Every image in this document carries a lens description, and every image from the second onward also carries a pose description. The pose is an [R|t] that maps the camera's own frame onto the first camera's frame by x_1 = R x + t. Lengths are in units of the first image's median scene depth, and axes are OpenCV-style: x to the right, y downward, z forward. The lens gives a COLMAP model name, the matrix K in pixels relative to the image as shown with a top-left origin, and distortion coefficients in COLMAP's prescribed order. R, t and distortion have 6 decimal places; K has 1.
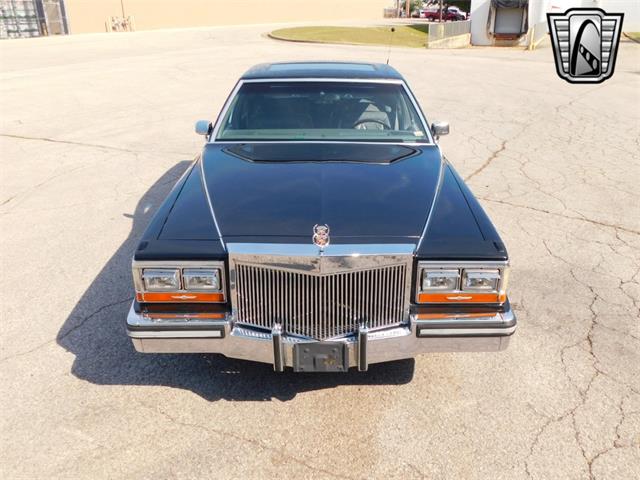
lens RADIAL K [[551.9, 0, 322.3], [0, 551.9, 237.2], [0, 0, 1]] dist [-0.036434, 0.042392]
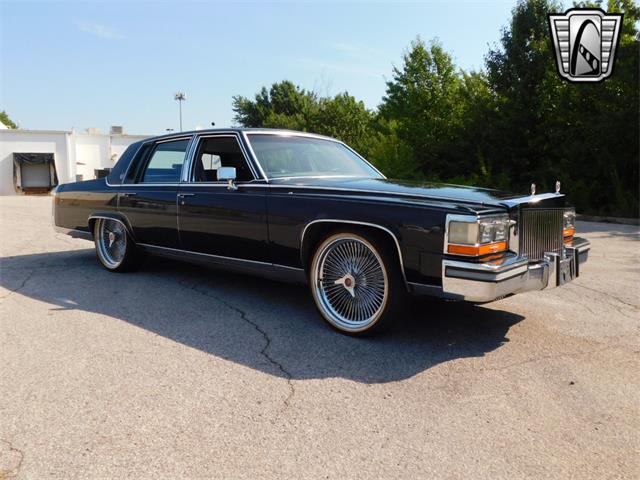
lens RADIAL K [[551.9, 0, 323.1], [0, 551.9, 221.9], [0, 0, 1]] dist [-0.036434, 0.042392]
pose [[0.650841, -0.049644, 0.757589, -0.874369], [0.278839, 0.943753, -0.177706, 0.103496], [-0.706155, 0.326904, 0.628075, 0.306342]]
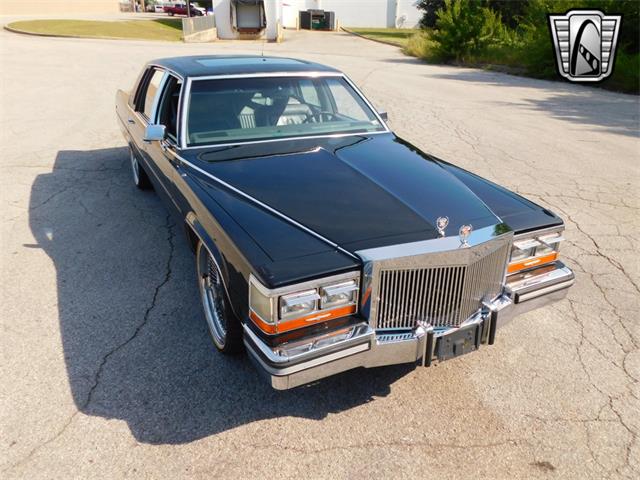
lens RADIAL K [[508.7, 0, 323.1], [0, 508.7, 238.2], [0, 0, 1]] dist [-0.021048, 0.004746]
pose [[0.890079, -0.166284, 0.424393, -0.362592], [0.149851, 0.986078, 0.072078, -0.050778], [-0.430470, -0.000560, 0.902605, 0.145510]]
